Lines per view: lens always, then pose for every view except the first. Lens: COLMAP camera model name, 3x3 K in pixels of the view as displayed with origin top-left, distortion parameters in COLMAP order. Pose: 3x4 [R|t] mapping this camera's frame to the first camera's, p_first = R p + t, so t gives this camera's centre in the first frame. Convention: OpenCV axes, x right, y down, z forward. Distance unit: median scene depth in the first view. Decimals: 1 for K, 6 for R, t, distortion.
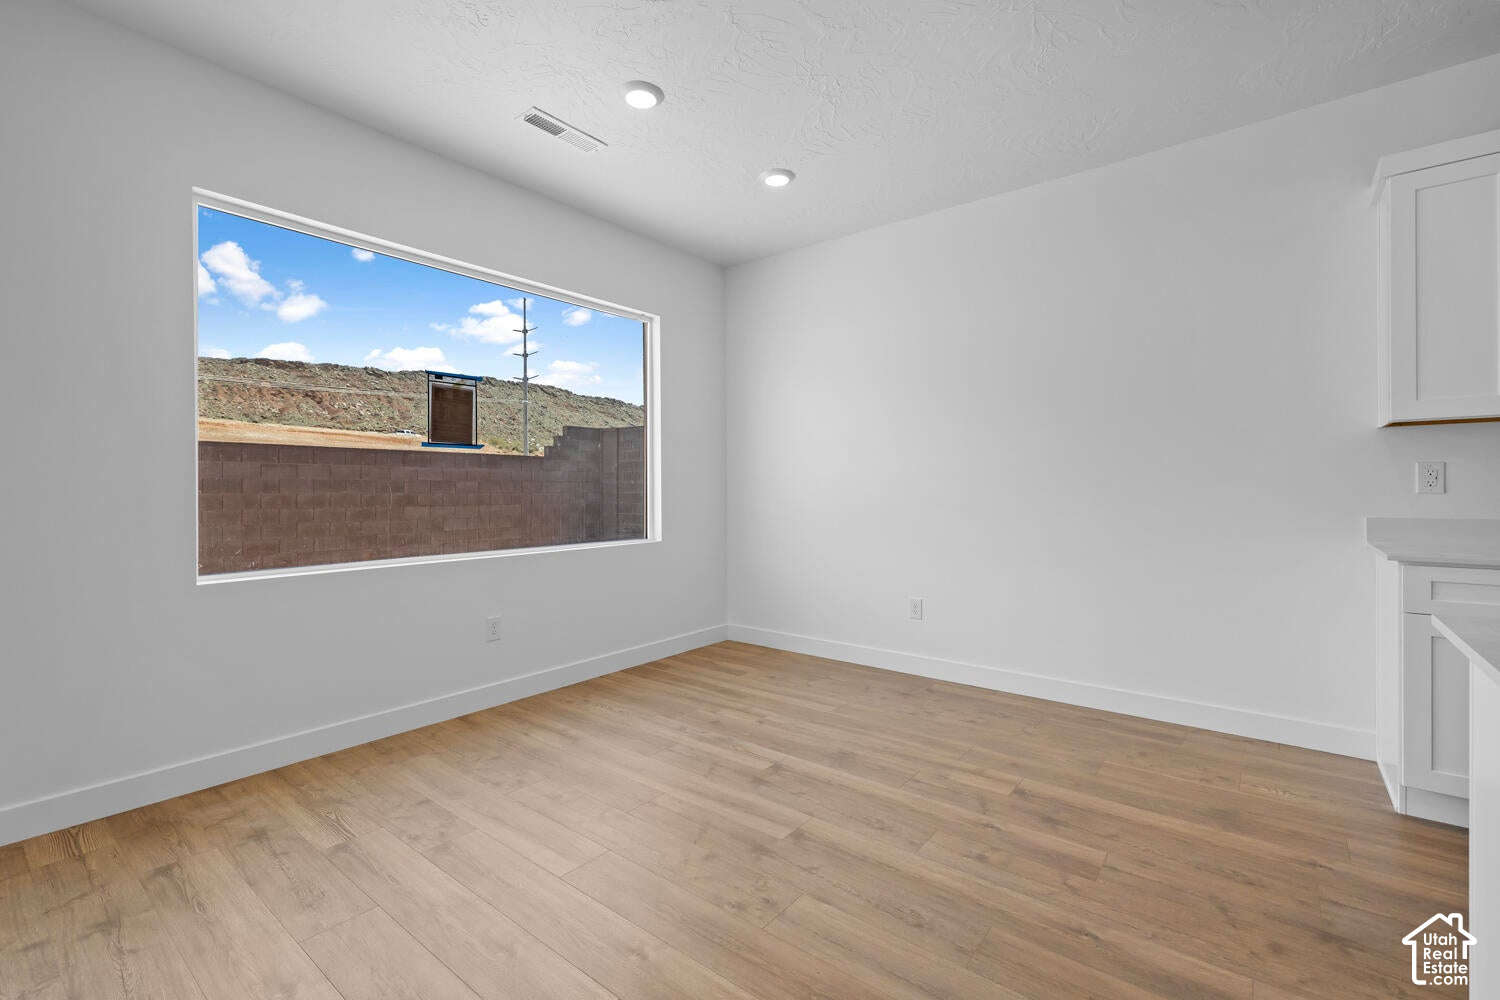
lens RADIAL K [[646.7, 0, 750.0], [0, 646.7, 500.0], [0, 0, 1]] dist [0.003015, 0.000191]
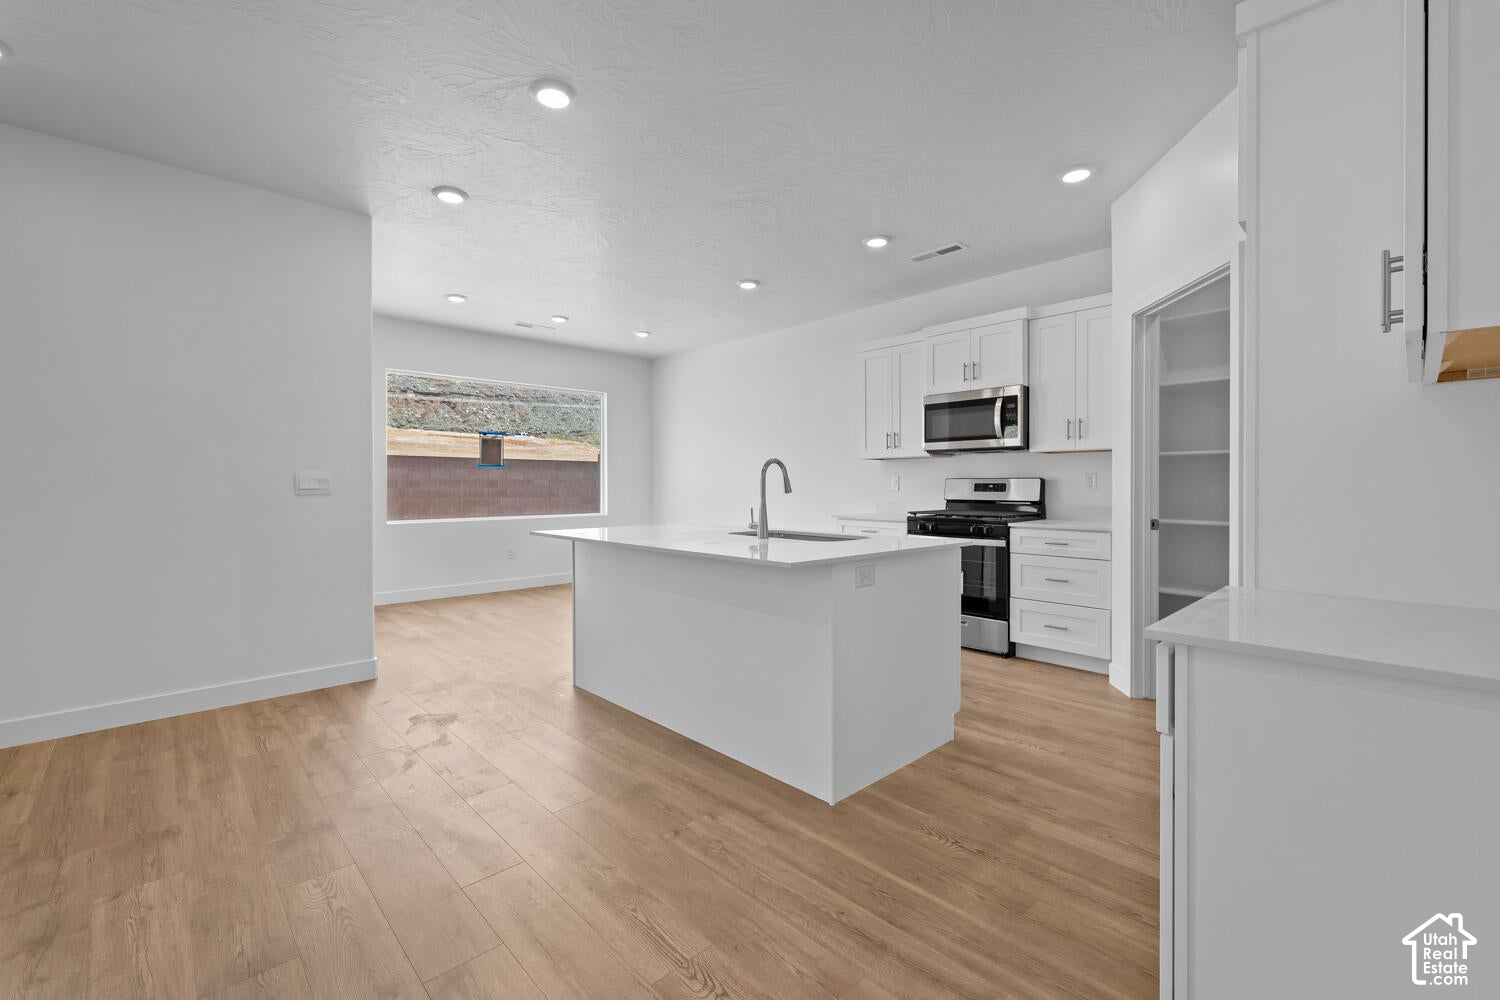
lens RADIAL K [[631.6, 0, 748.2], [0, 631.6, 488.8], [0, 0, 1]] dist [0.003284, 0.000169]
pose [[0.988747, 0.003905, -0.149547, 0.343304], [-0.005634, 0.999922, -0.011138, 0.005615], [0.149491, 0.011855, 0.988692, -0.466156]]
